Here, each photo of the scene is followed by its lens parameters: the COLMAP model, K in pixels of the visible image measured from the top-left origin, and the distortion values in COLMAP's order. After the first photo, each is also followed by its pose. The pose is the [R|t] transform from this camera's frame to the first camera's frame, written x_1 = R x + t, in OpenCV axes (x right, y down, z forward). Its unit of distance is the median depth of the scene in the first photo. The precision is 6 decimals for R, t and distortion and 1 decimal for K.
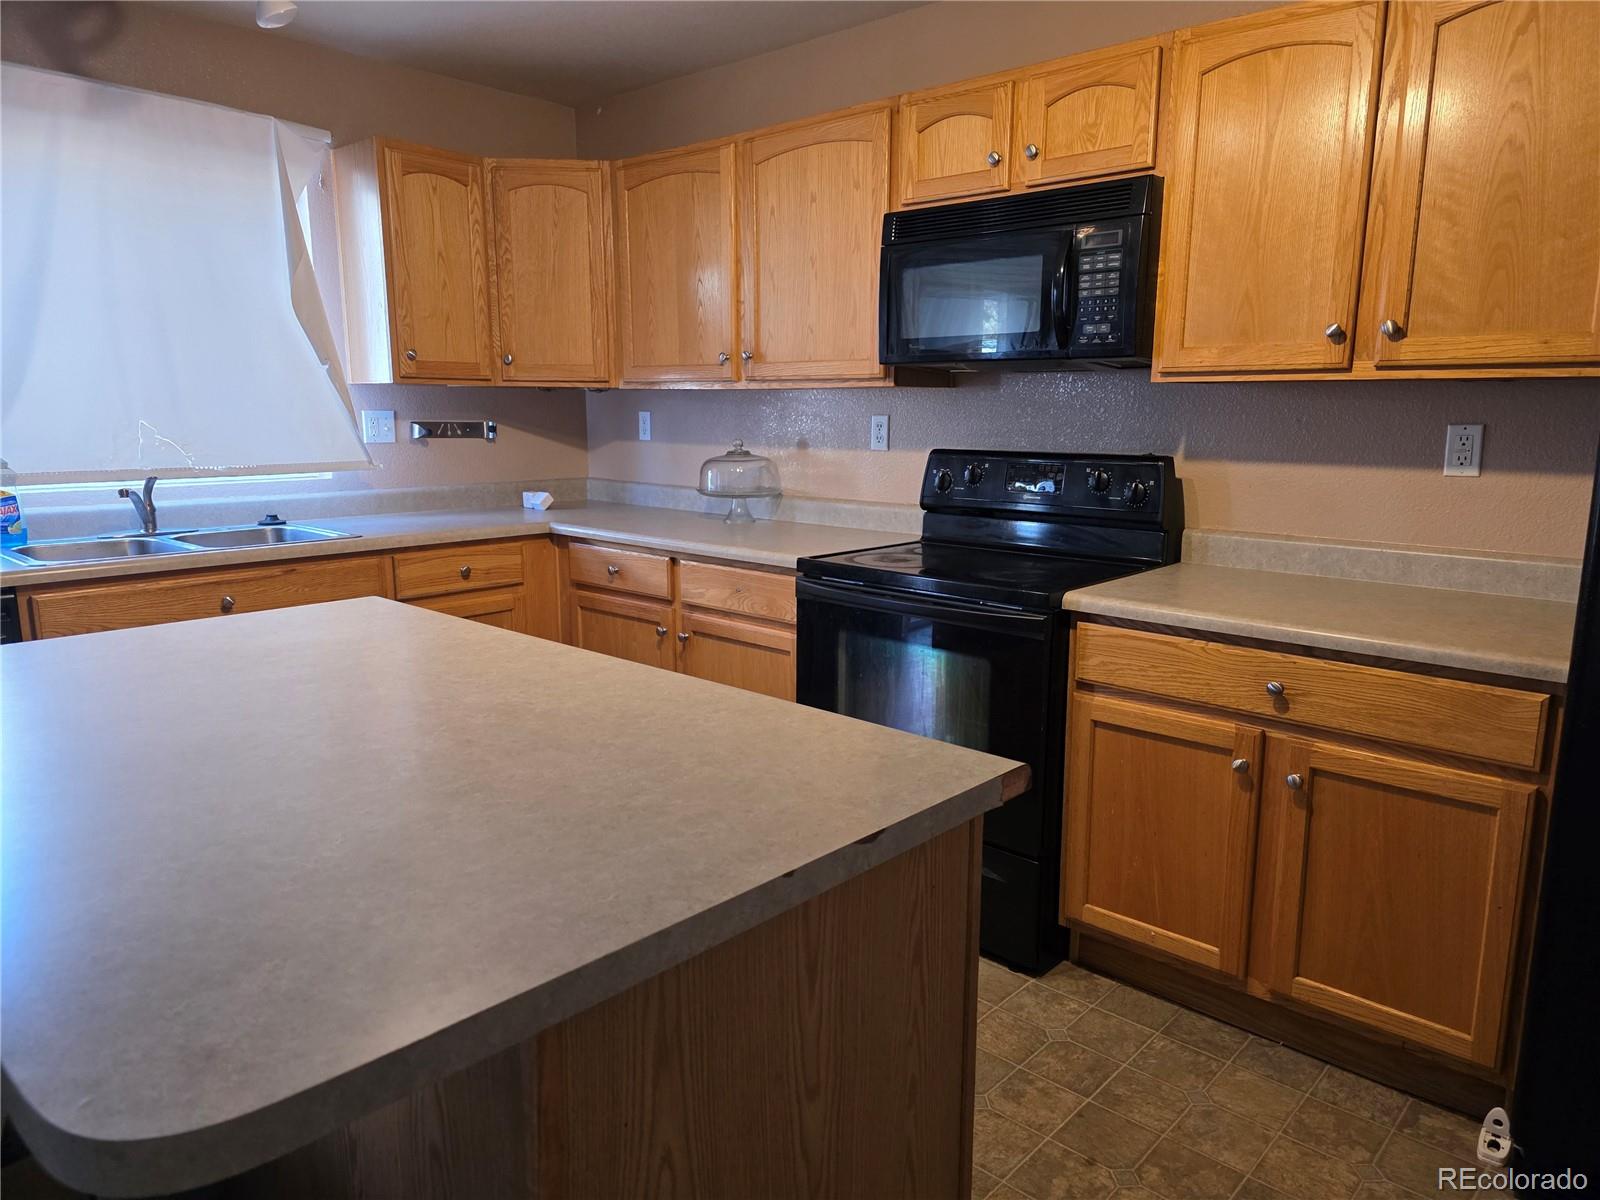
lens RADIAL K [[1070.0, 0, 808.8], [0, 1070.0, 612.0], [0, 0, 1]] dist [0.053179, -0.053015]
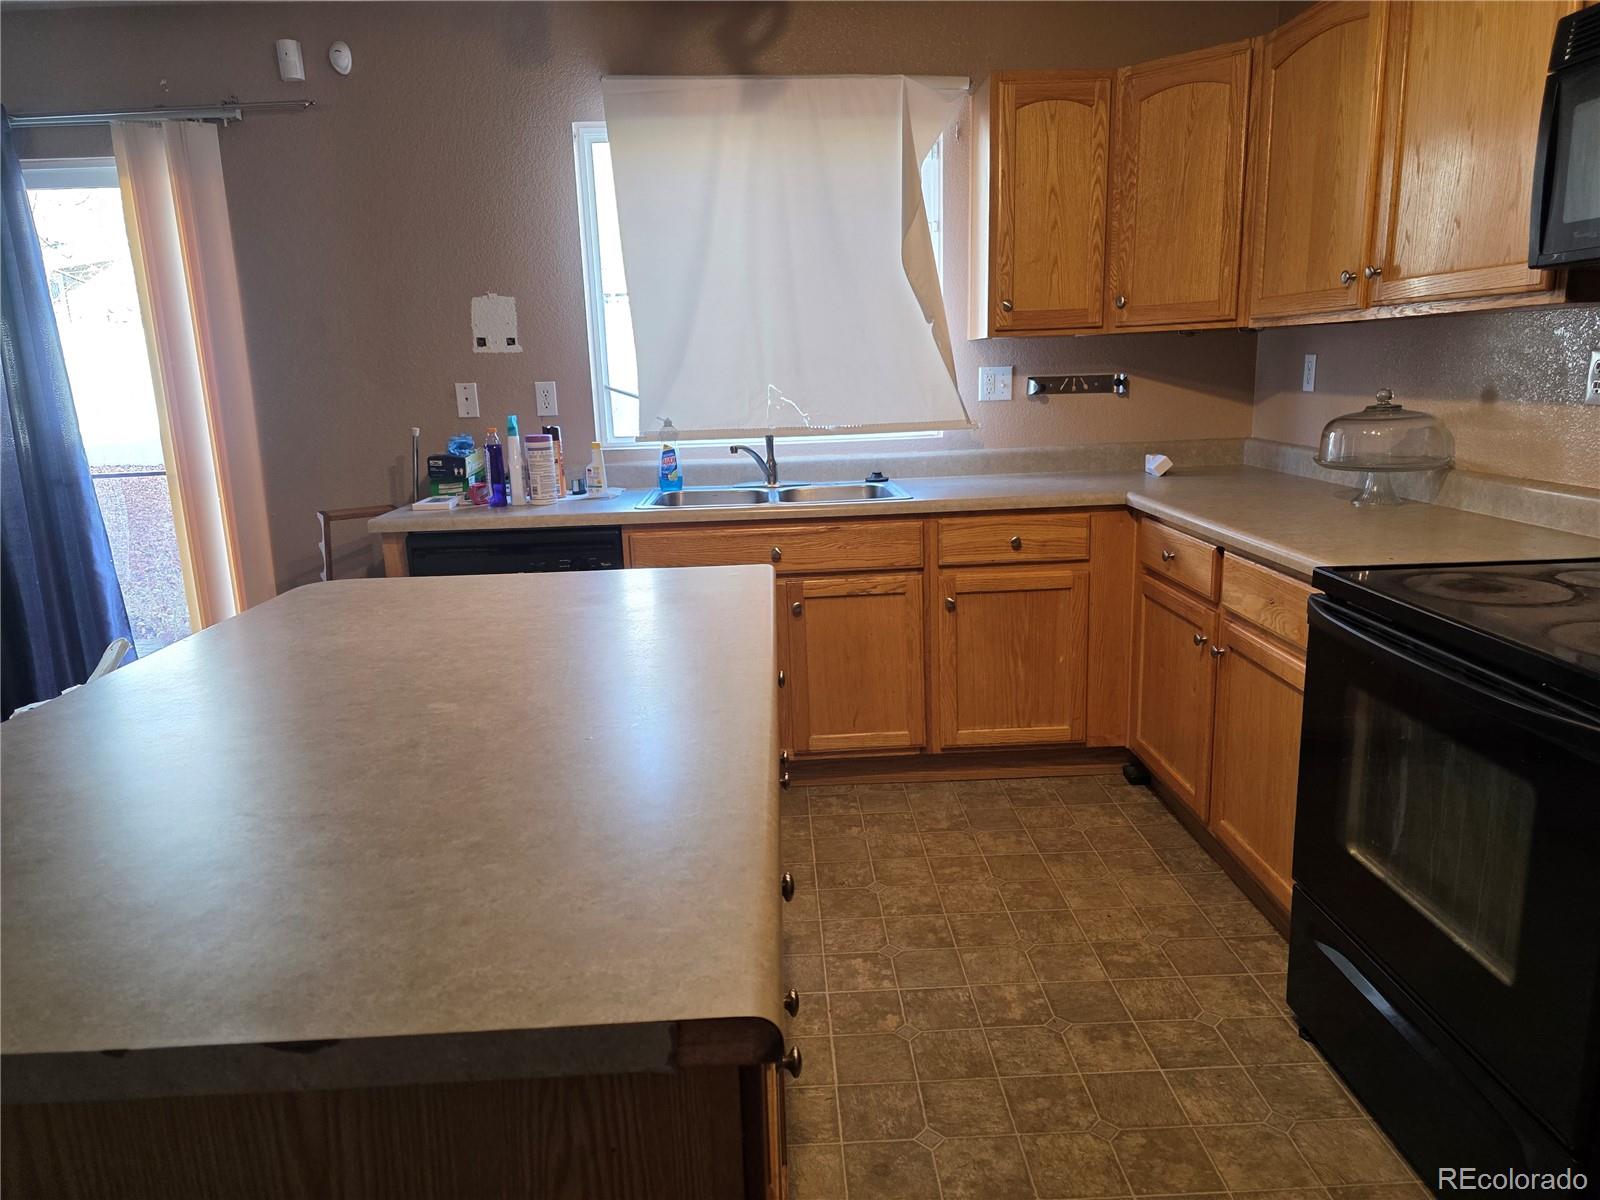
lens RADIAL K [[1070.0, 0, 805.9], [0, 1070.0, 607.6], [0, 0, 1]] dist [0.053179, -0.053015]
pose [[0.692013, 0.130921, -0.709914, 0.204409], [-0.100194, 0.991318, 0.085149, -0.040204], [0.714898, 0.012205, 0.699122, 0.222376]]
